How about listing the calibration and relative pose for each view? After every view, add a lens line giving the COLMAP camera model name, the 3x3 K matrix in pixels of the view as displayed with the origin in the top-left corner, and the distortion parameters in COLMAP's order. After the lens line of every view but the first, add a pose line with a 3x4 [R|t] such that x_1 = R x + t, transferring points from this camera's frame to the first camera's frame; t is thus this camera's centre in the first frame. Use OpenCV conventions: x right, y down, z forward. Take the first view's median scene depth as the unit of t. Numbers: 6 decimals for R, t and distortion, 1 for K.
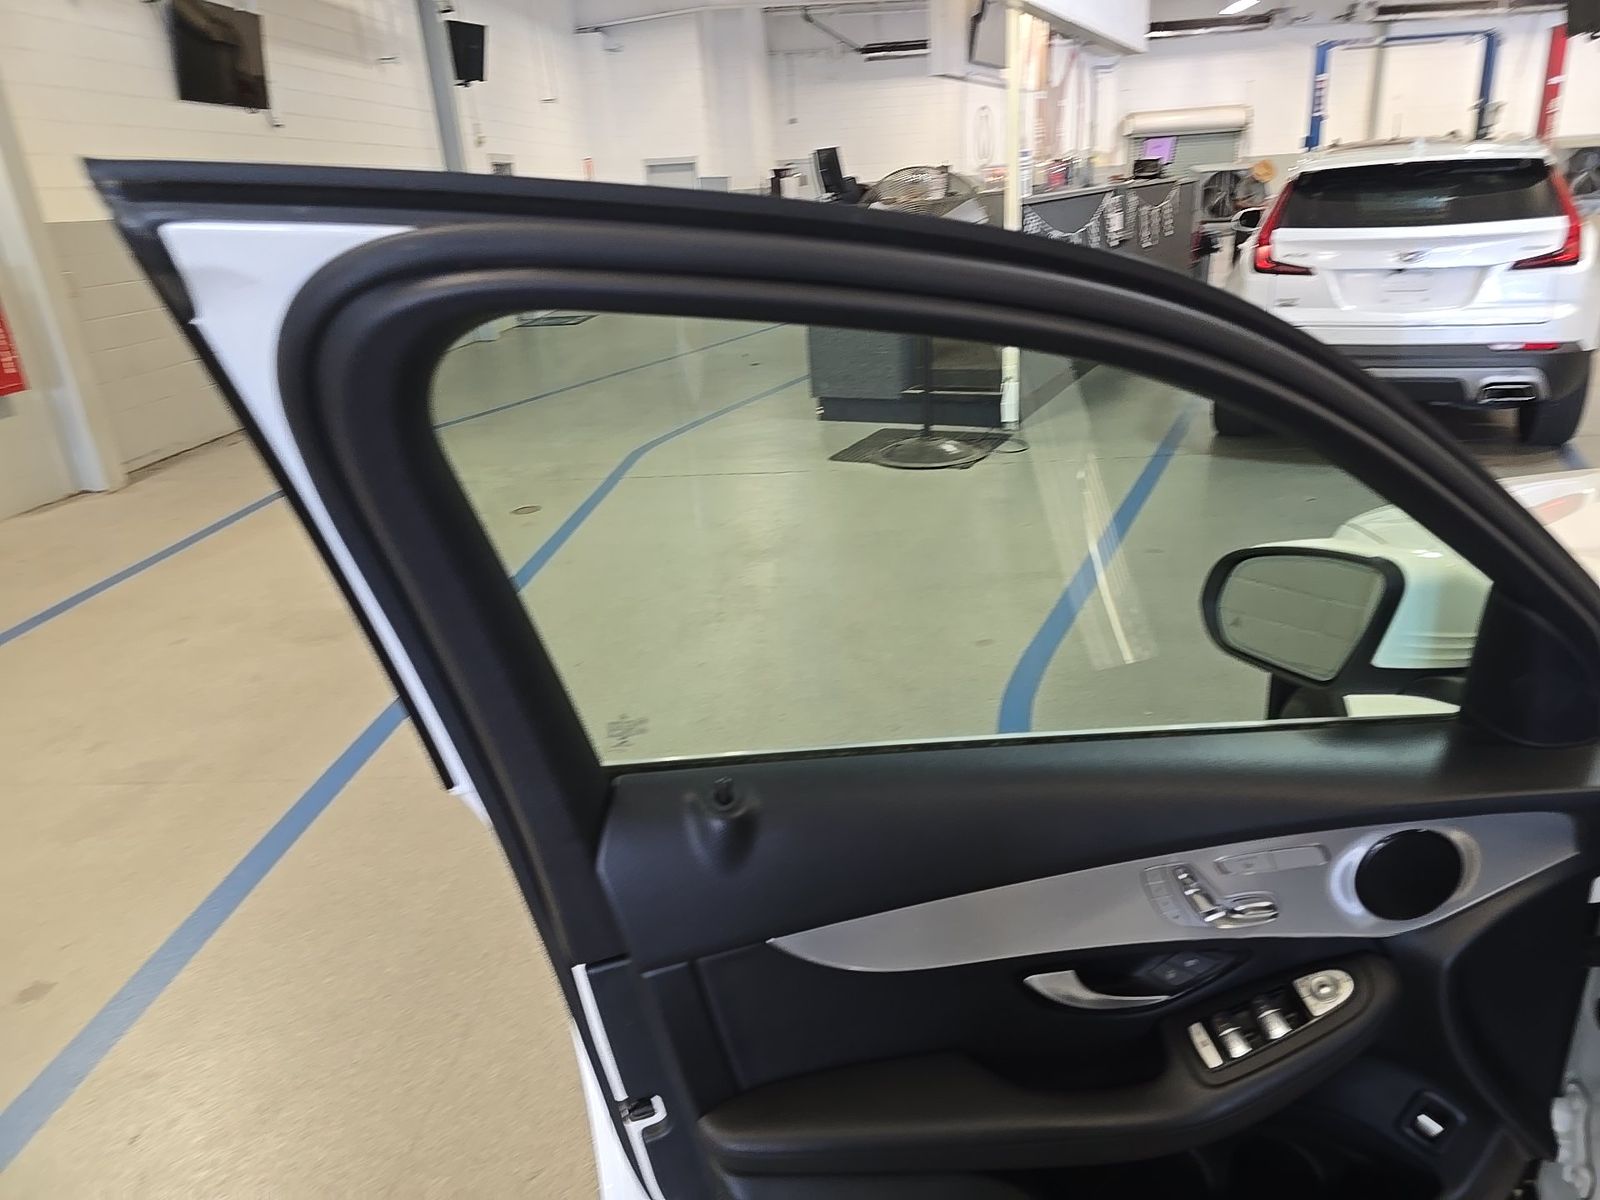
lens RADIAL K [[1095.9, 0, 811.2], [0, 1095.9, 596.6], [0, 0, 1]] dist [0.046876, -0.033417]
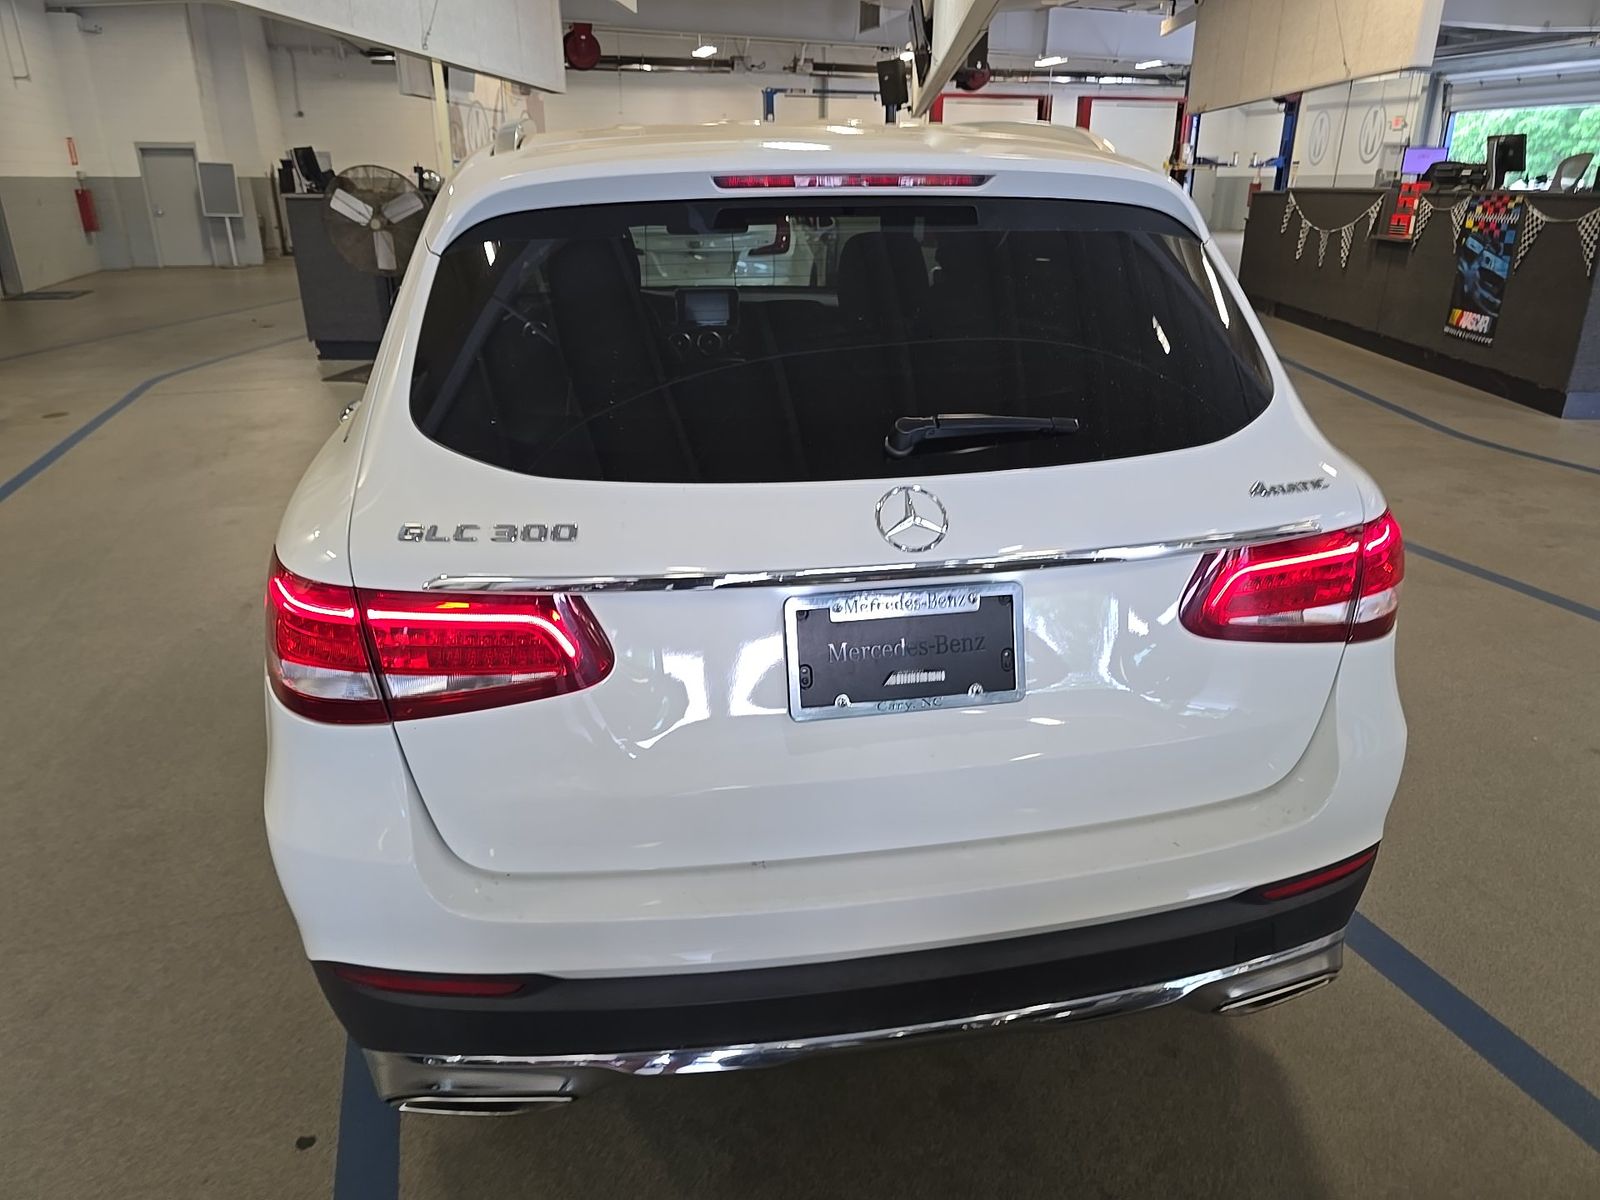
lens RADIAL K [[1095.9, 0, 811.2], [0, 1095.9, 596.6], [0, 0, 1]] dist [0.046876, -0.033417]
pose [[0.929533, -0.079840, 0.359993, 0.041590], [0.082557, 0.996555, 0.007848, 0.110375], [-0.359379, 0.022425, 0.932922, -0.290008]]
